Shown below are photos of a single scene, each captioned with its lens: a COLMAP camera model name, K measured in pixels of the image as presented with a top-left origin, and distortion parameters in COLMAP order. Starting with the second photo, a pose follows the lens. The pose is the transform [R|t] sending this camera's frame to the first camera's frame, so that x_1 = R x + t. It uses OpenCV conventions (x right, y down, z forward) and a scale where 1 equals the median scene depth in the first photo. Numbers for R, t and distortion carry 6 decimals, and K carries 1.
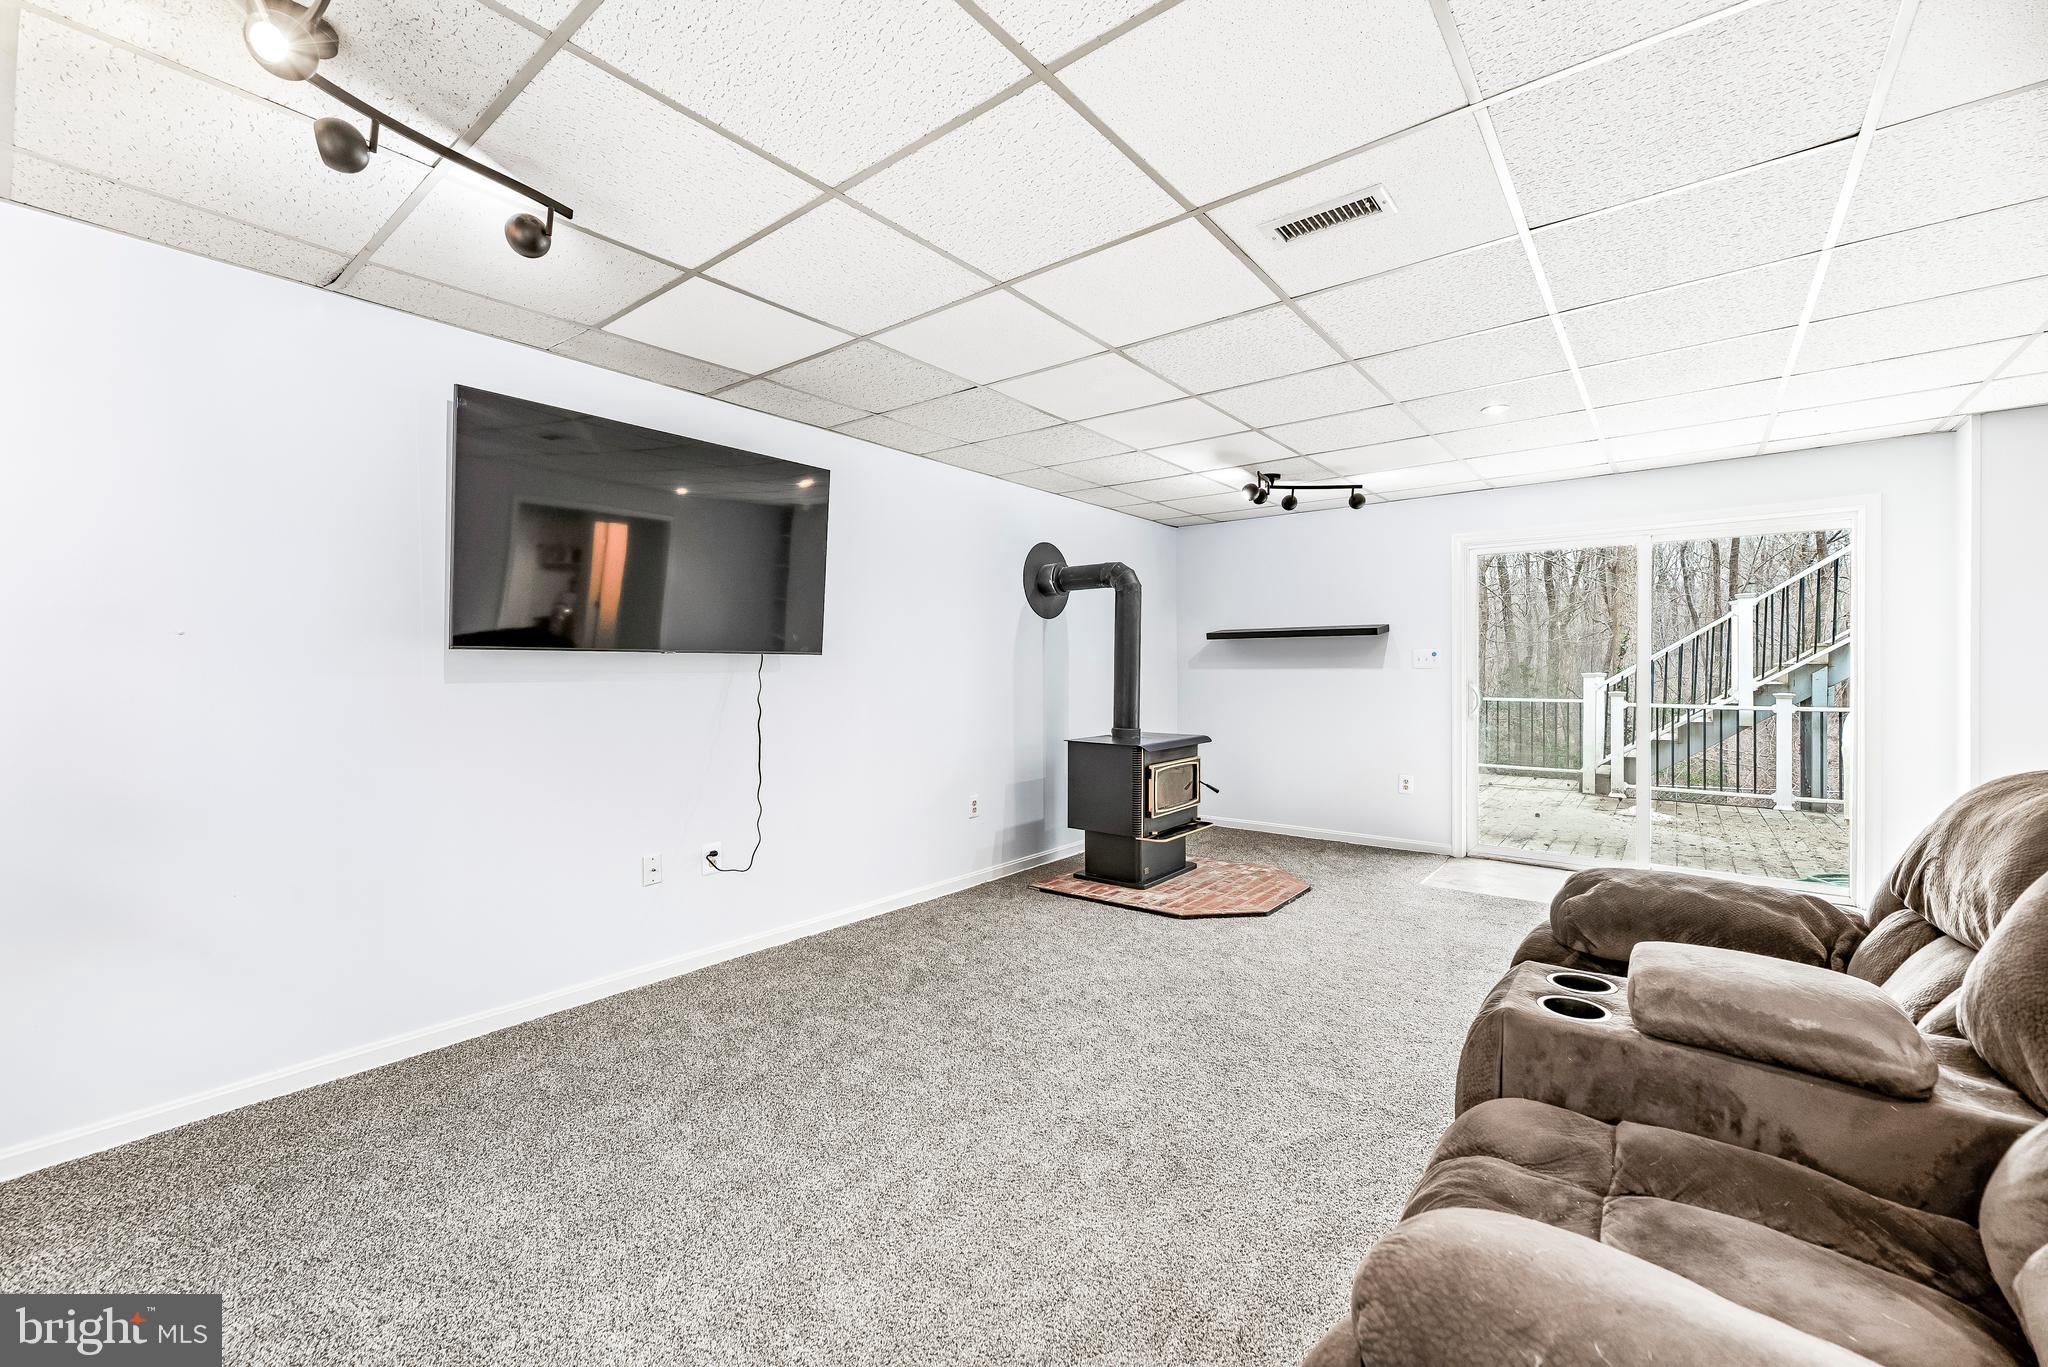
lens RADIAL K [[827.5, 0, 1003.2], [0, 827.5, 674.1], [0, 0, 1]] dist [-0.000339, 0.000083]
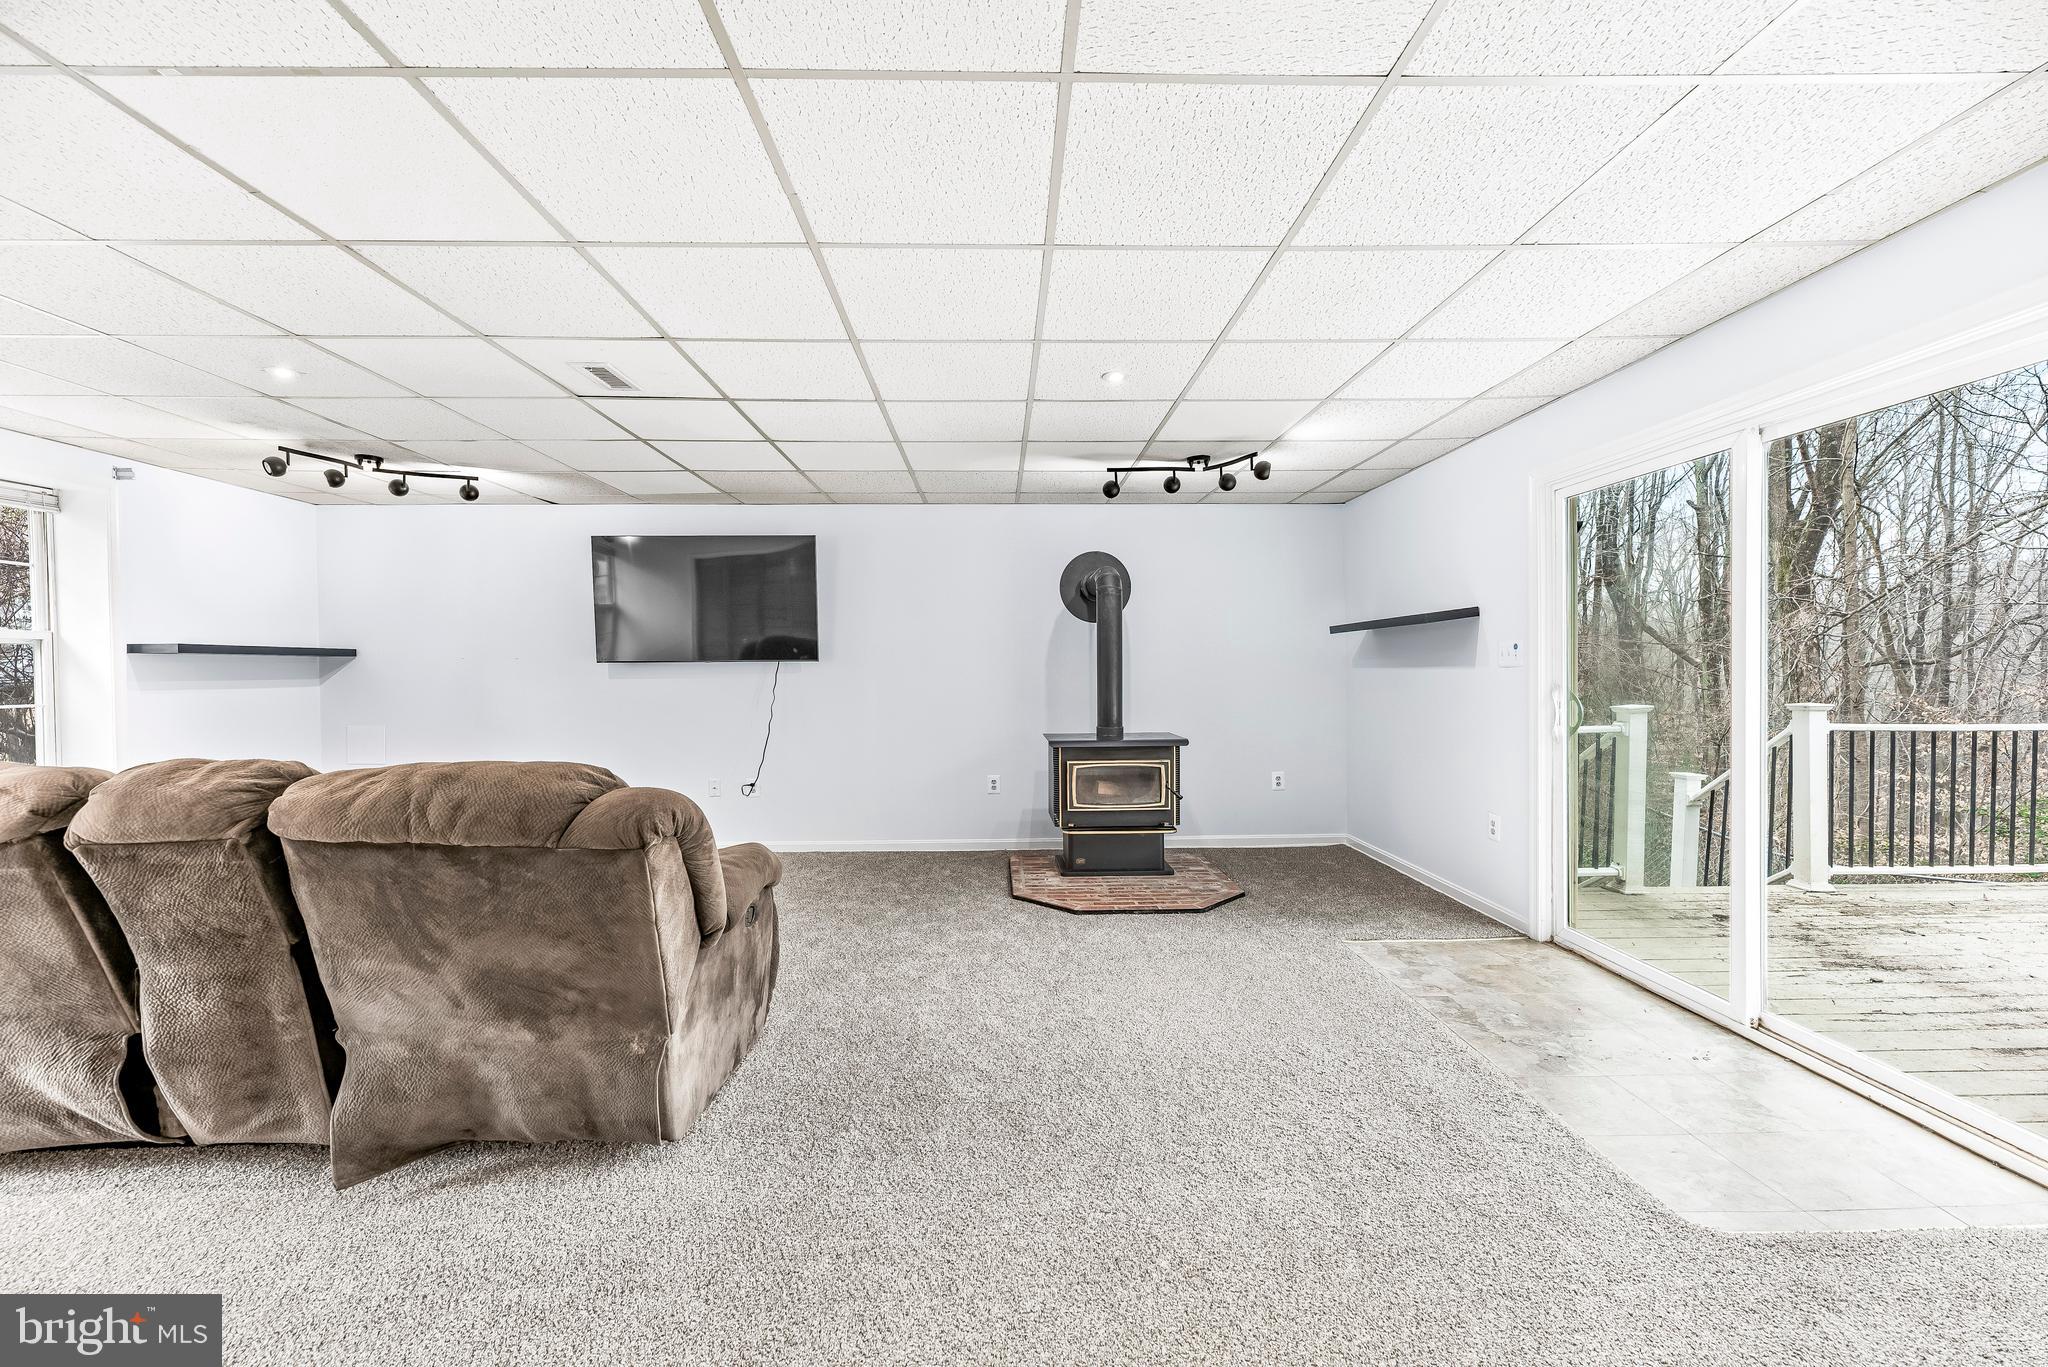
lens RADIAL K [[814.0, 0, 1012.4], [0, 814.0, 691.1], [0, 0, 1]] dist [-0.000390, -0.000023]
pose [[0.649170, 0.017845, -0.760434, 0.825044], [0.001002, 0.999704, 0.024315, -0.003946], [0.760642, -0.016547, 0.648960, 0.240829]]
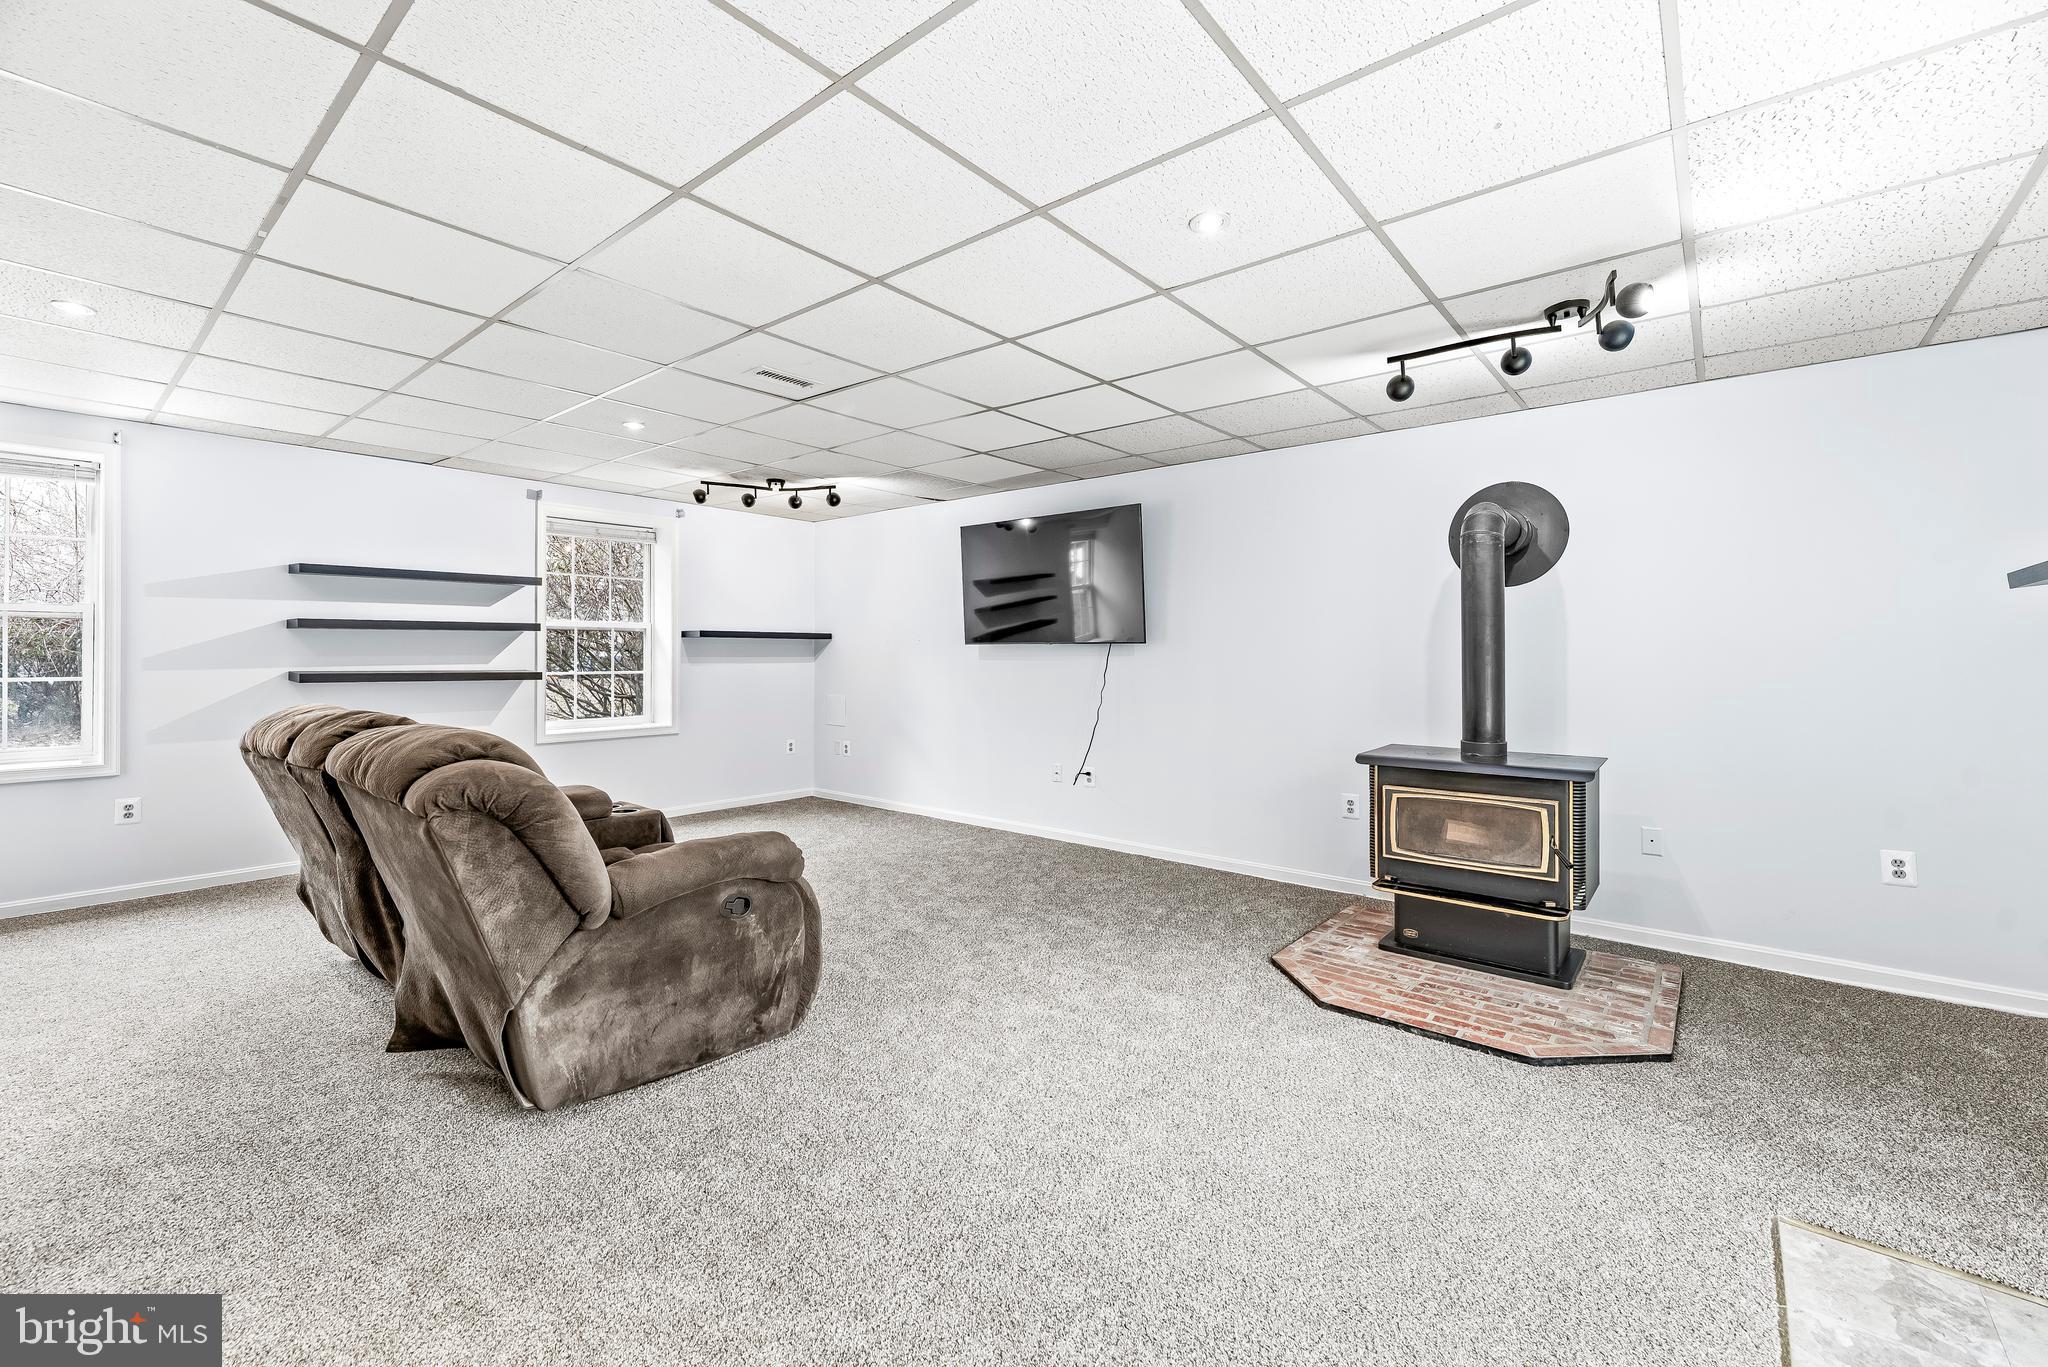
lens RADIAL K [[836.5, 0, 1012.9], [0, 836.5, 661.1], [0, 0, 1]] dist [-0.000924, -0.000106]
pose [[-0.010692, 0.012288, -0.999867, 0.833050], [-0.008131, 0.999890, 0.012375, -0.007355], [0.999910, 0.008262, -0.010591, 0.602061]]
